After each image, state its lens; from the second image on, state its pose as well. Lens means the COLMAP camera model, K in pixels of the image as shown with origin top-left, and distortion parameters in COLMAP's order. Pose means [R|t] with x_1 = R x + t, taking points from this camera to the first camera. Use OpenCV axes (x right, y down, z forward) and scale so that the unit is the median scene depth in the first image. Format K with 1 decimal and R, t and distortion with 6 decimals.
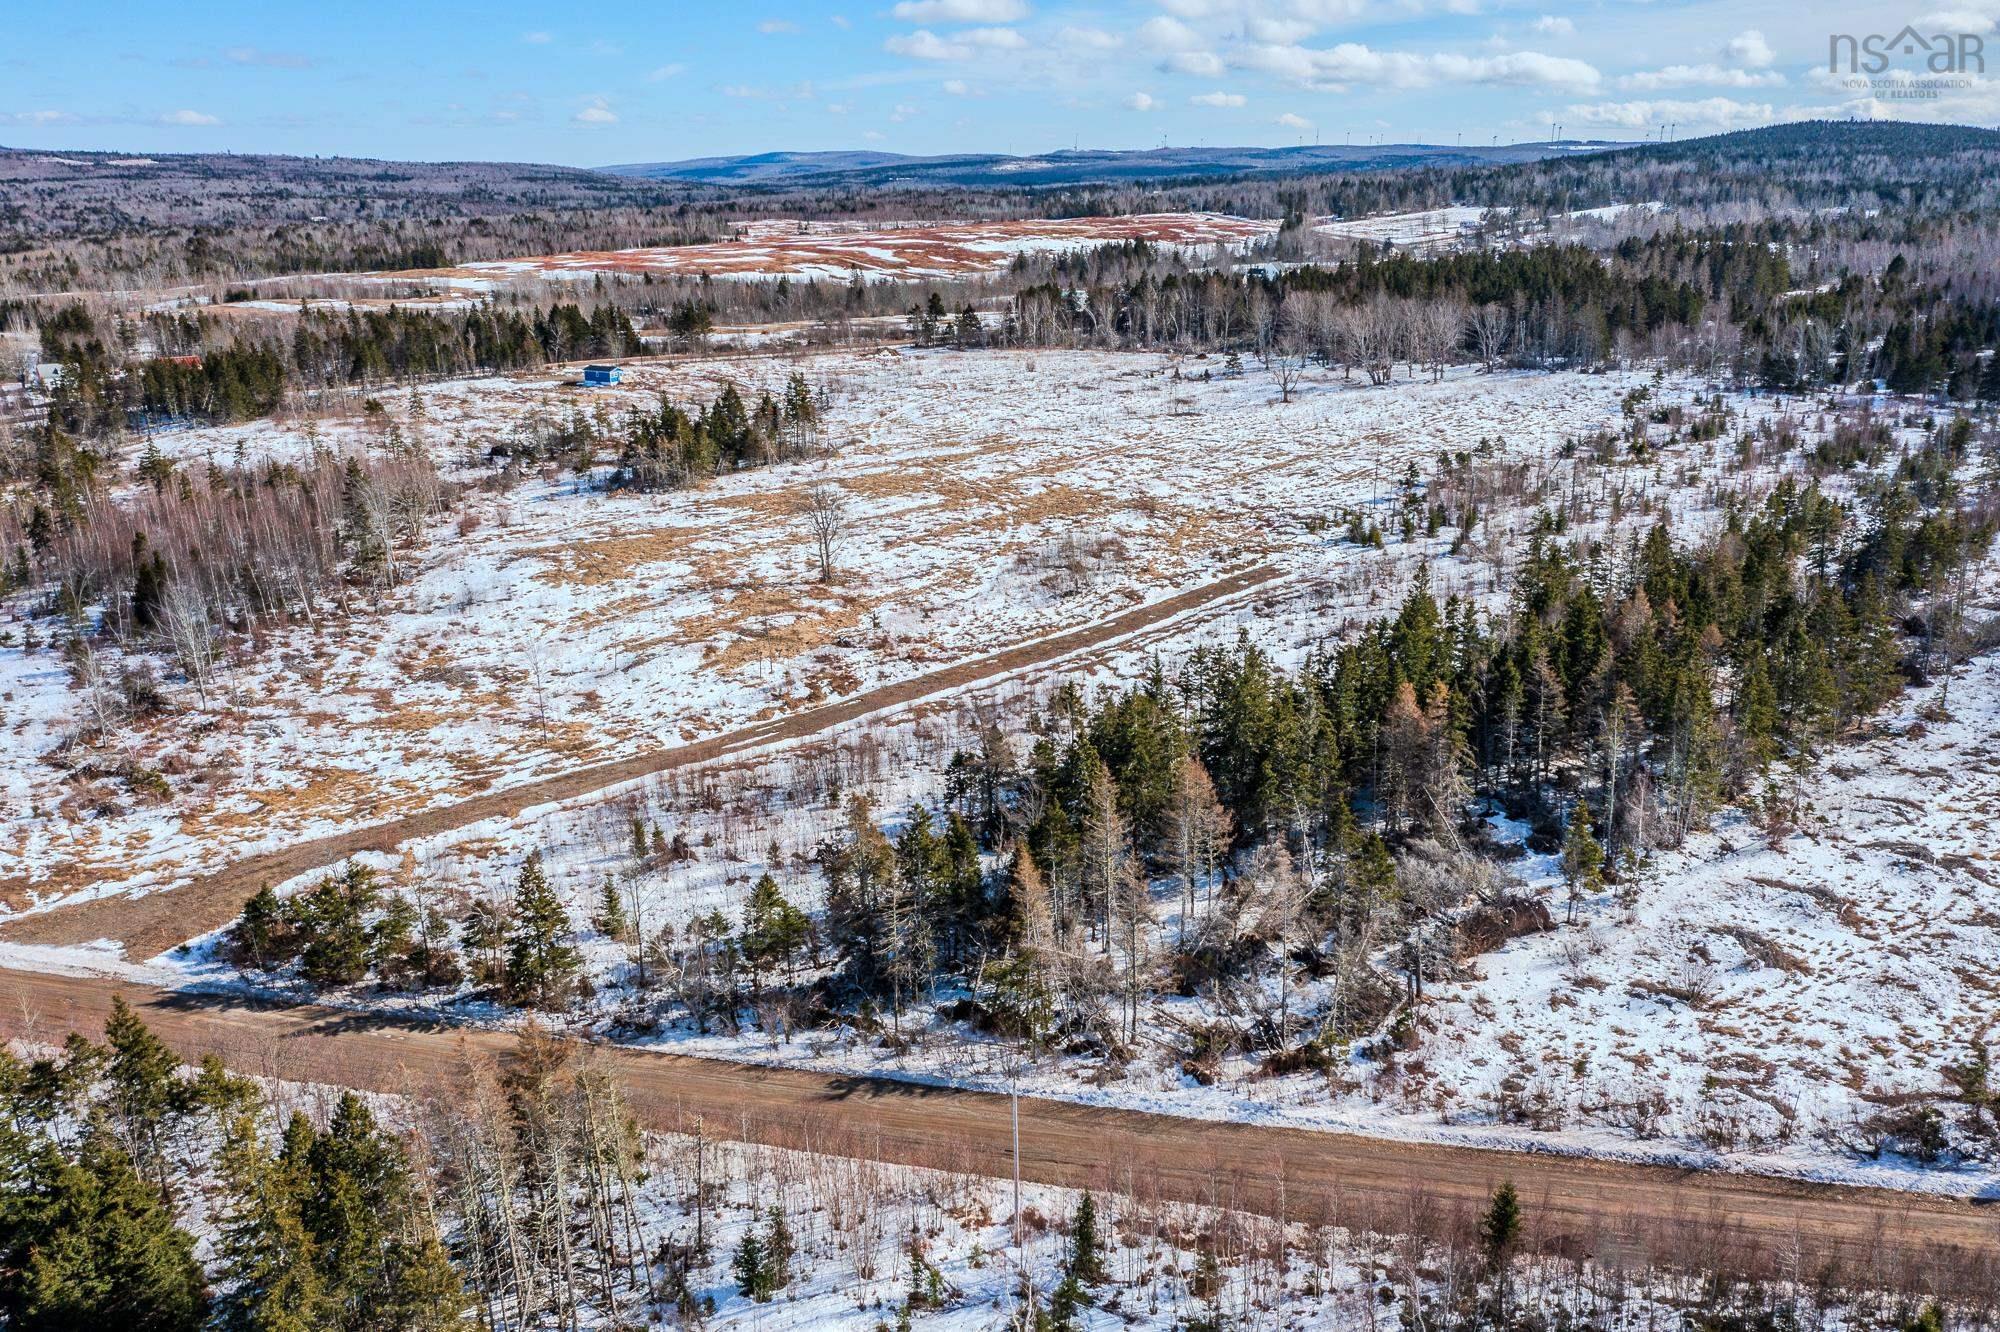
lens RADIAL K [[1593.2, 0, 999.4], [0, 1593.2, 665.1], [0, 0, 1]] dist [-0.002205, 0.009327]
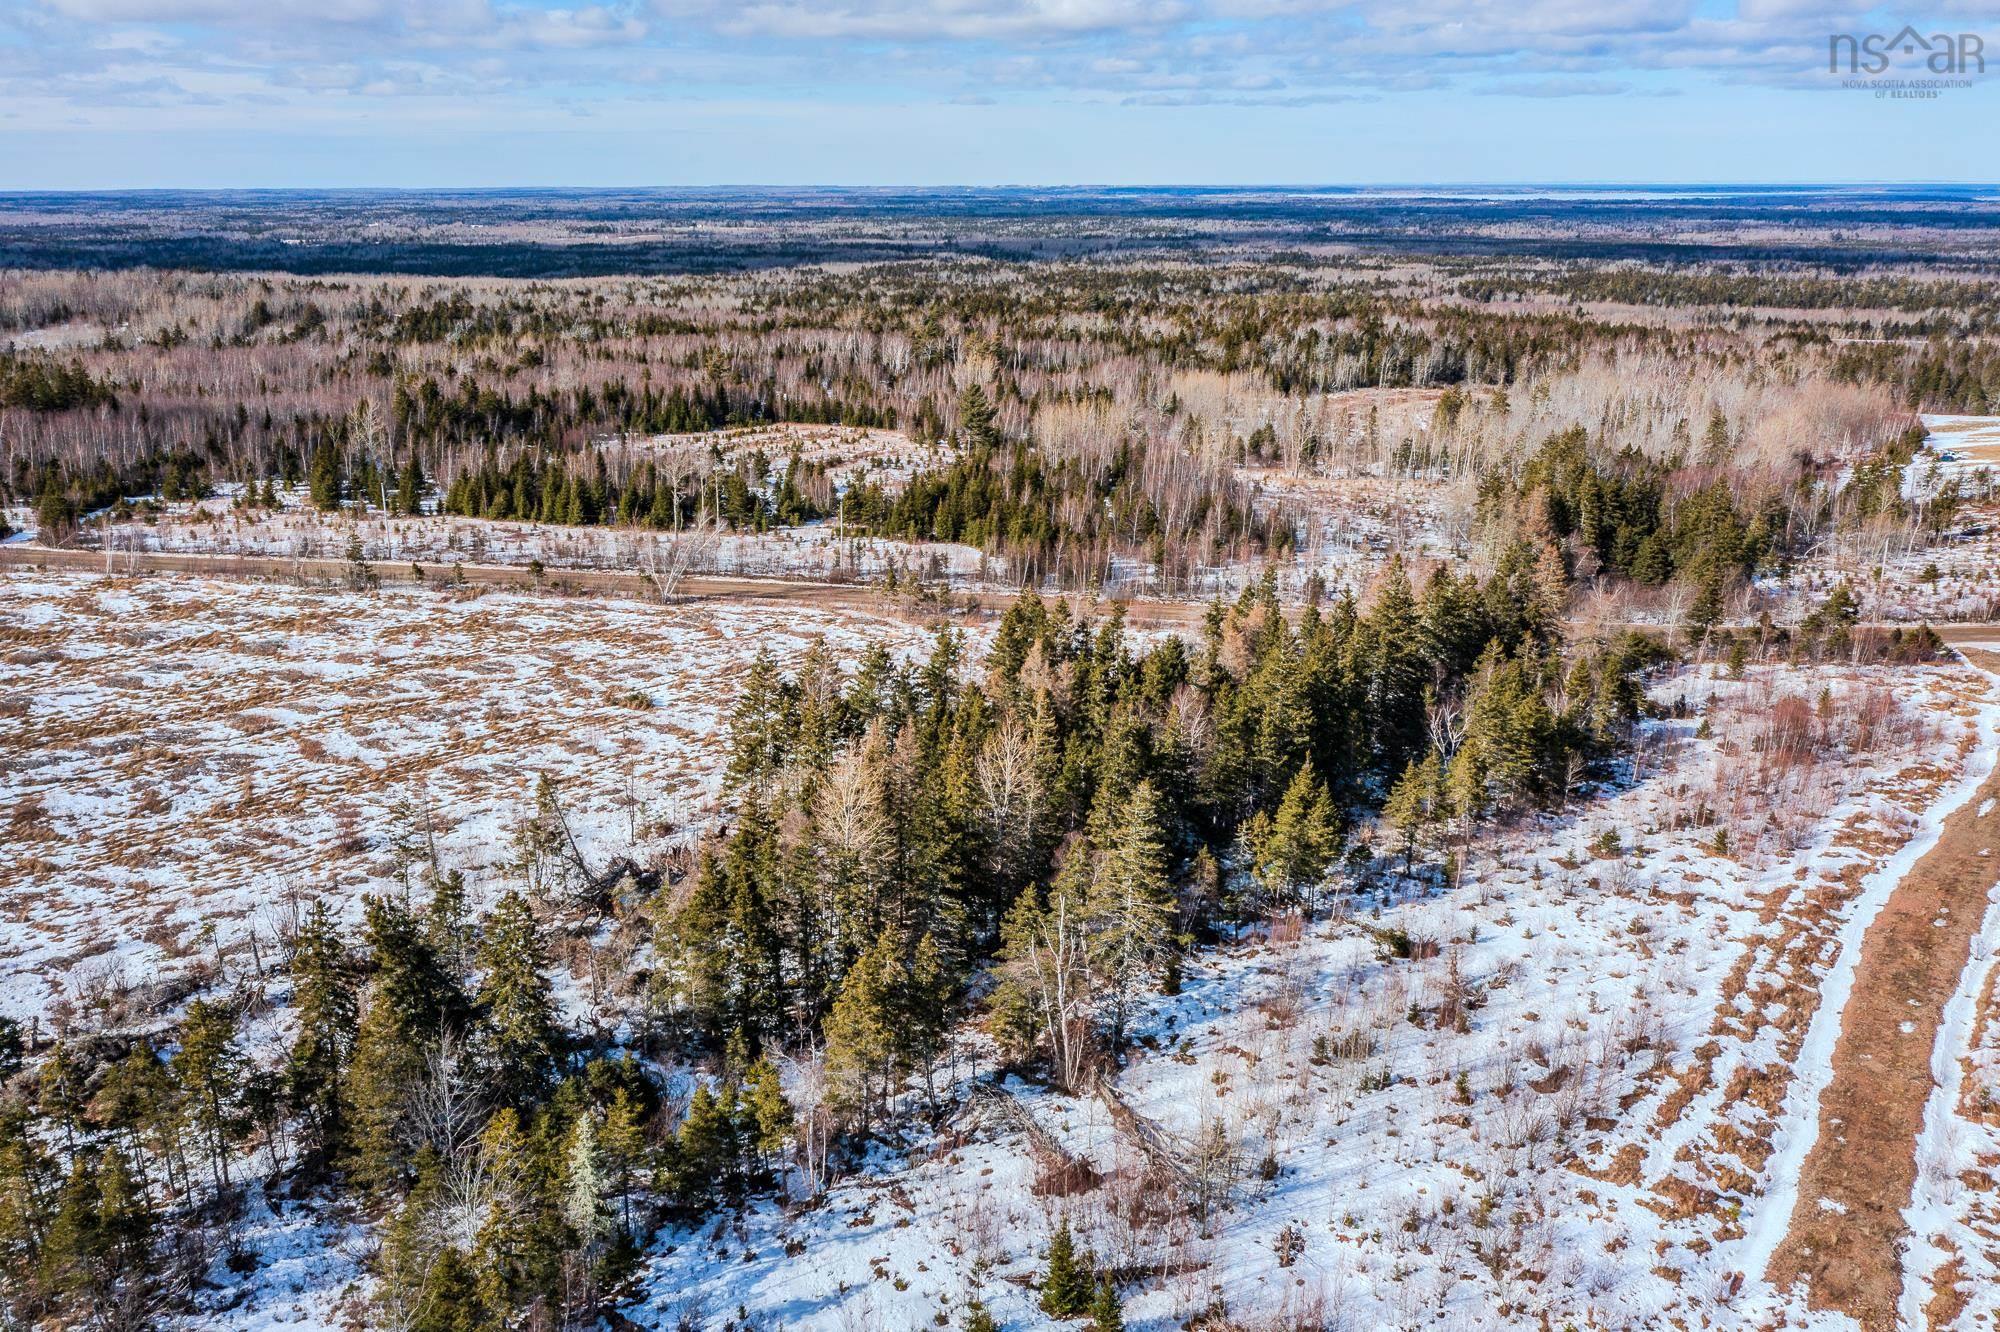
lens RADIAL K [[1593.2, 0, 998.0], [0, 1593.2, 687.7], [0, 0, 1]] dist [-0.002205, 0.009327]
pose [[-0.977781, 0.062430, -0.200116, 0.494519], [-0.063918, 0.820374, 0.568244, -0.424912], [0.199645, 0.568409, -0.798156, 1.402038]]
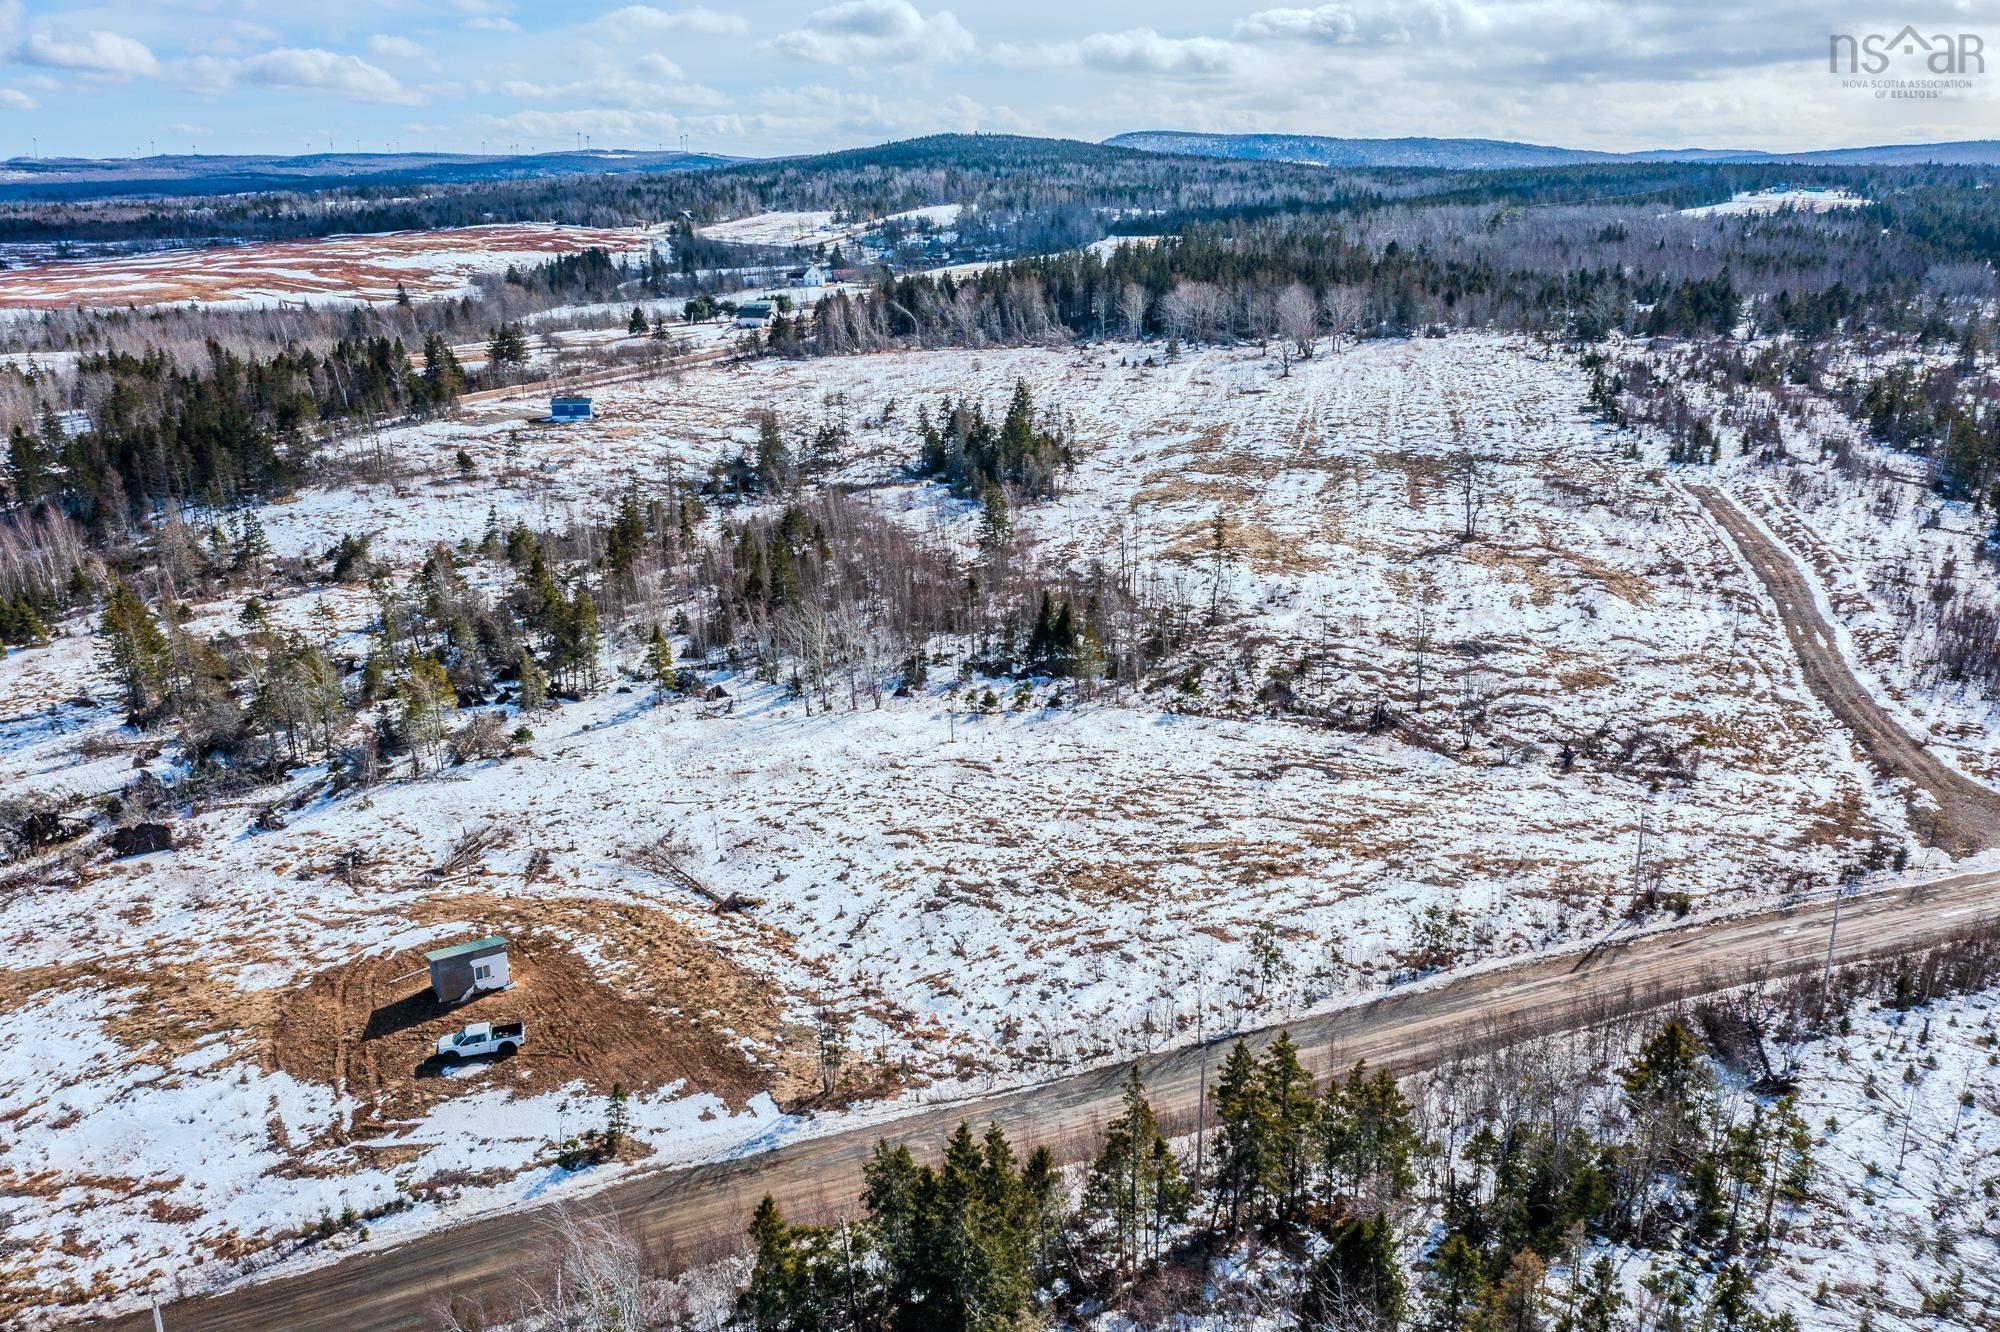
lens RADIAL K [[1593.2, 0, 993.8], [0, 1593.2, 662.4], [0, 0, 1]] dist [-0.002205, 0.009327]
pose [[0.830268, -0.166633, 0.531872, -1.208964], [0.169886, 0.984514, 0.043246, -0.087196], [-0.530842, 0.054452, 0.845719, 0.271460]]
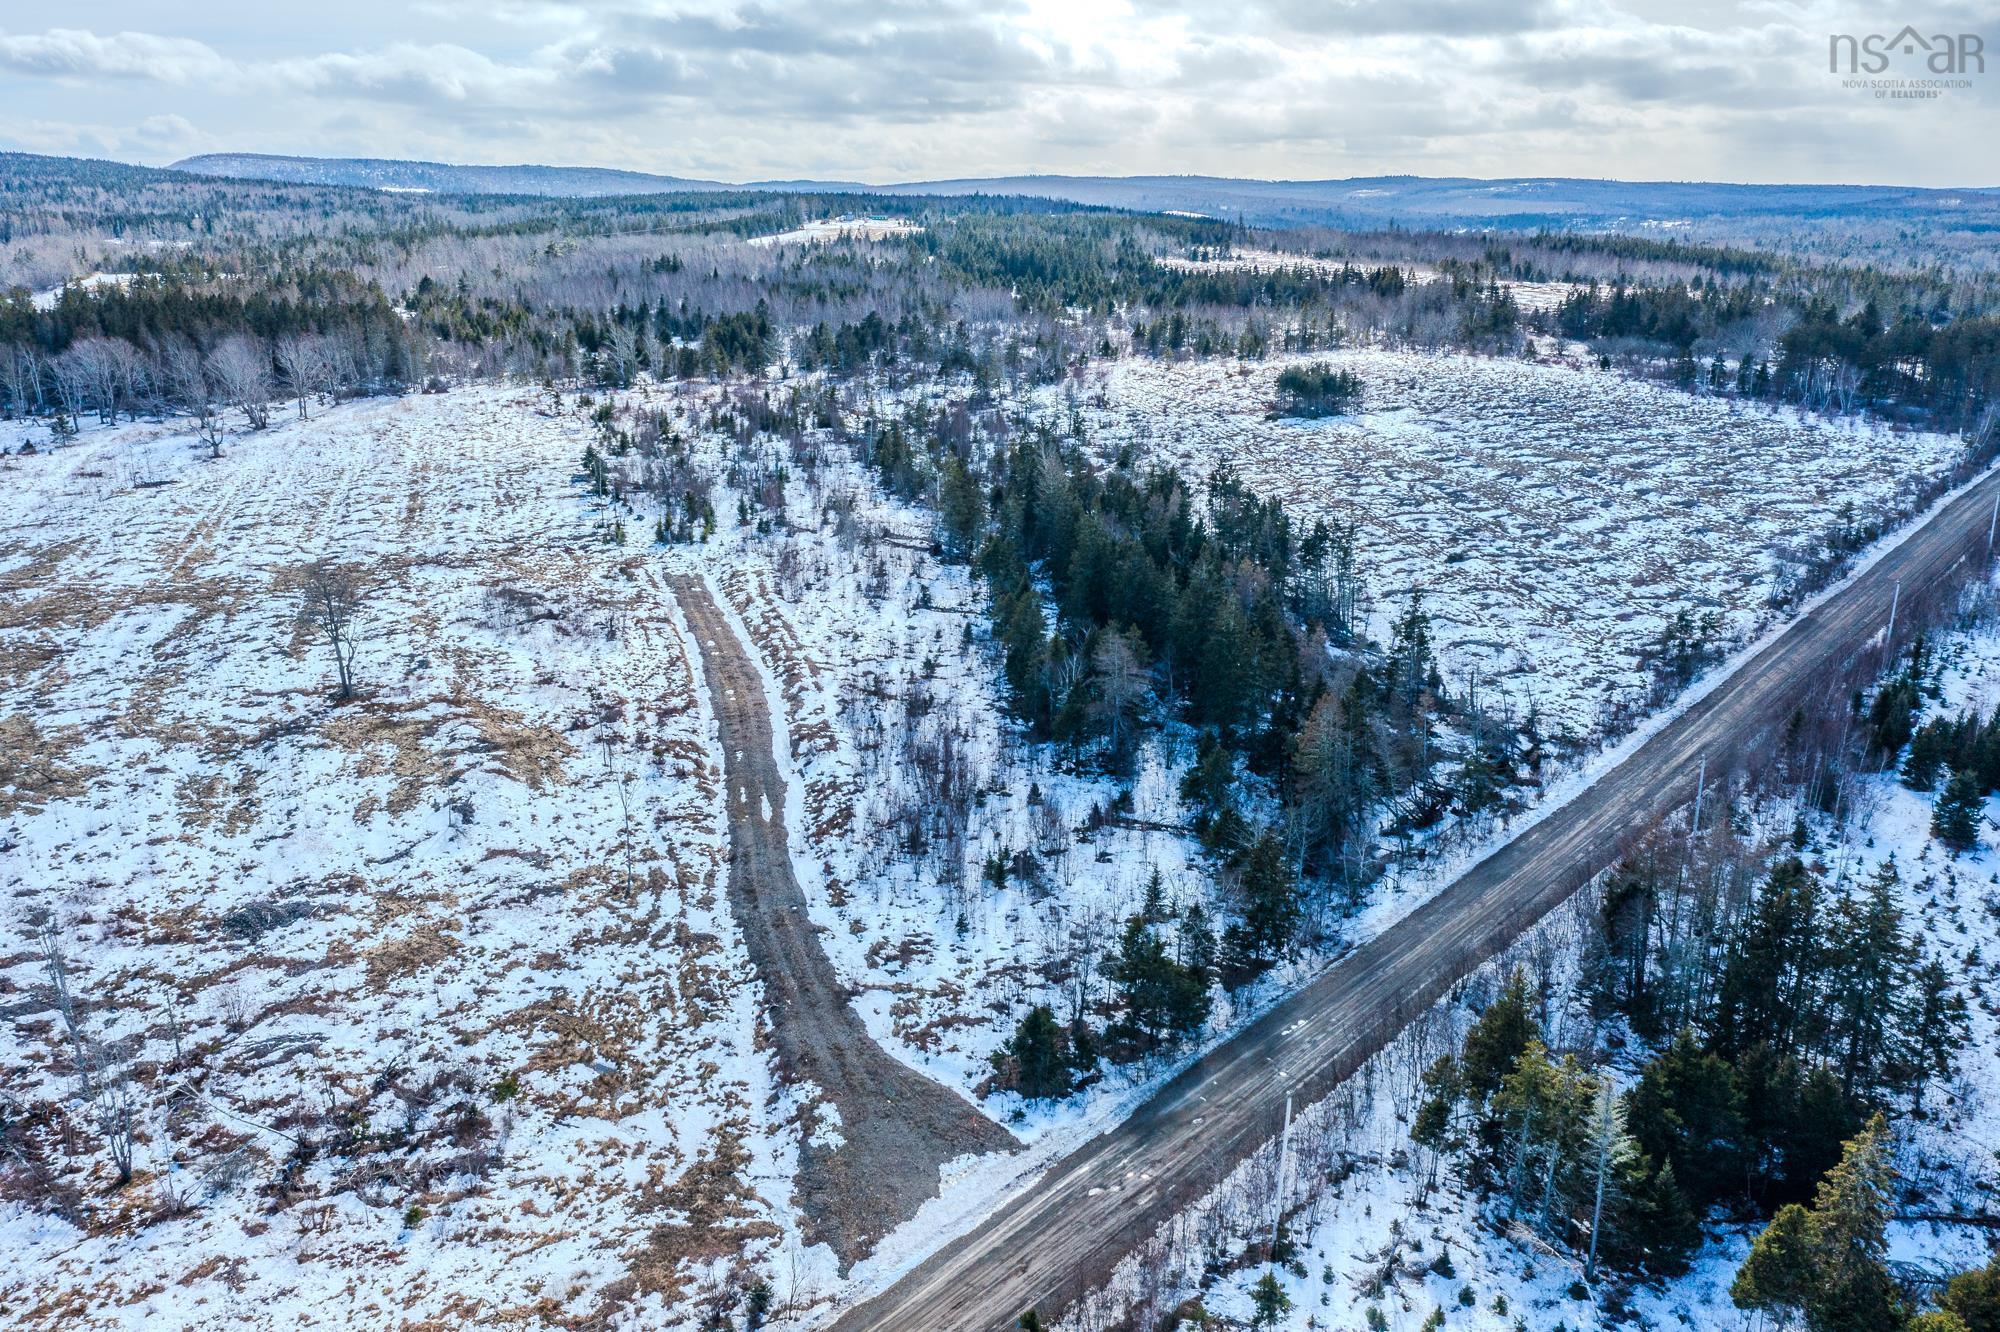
lens RADIAL K [[1593.2, 0, 998.3], [0, 1593.2, 676.1], [0, 0, 1]] dist [-0.002205, 0.009327]
pose [[0.453081, -0.254386, 0.854403, -0.783610], [0.265040, 0.953522, 0.143350, -0.111021], [-0.851159, 0.161501, 0.499446, 0.368021]]
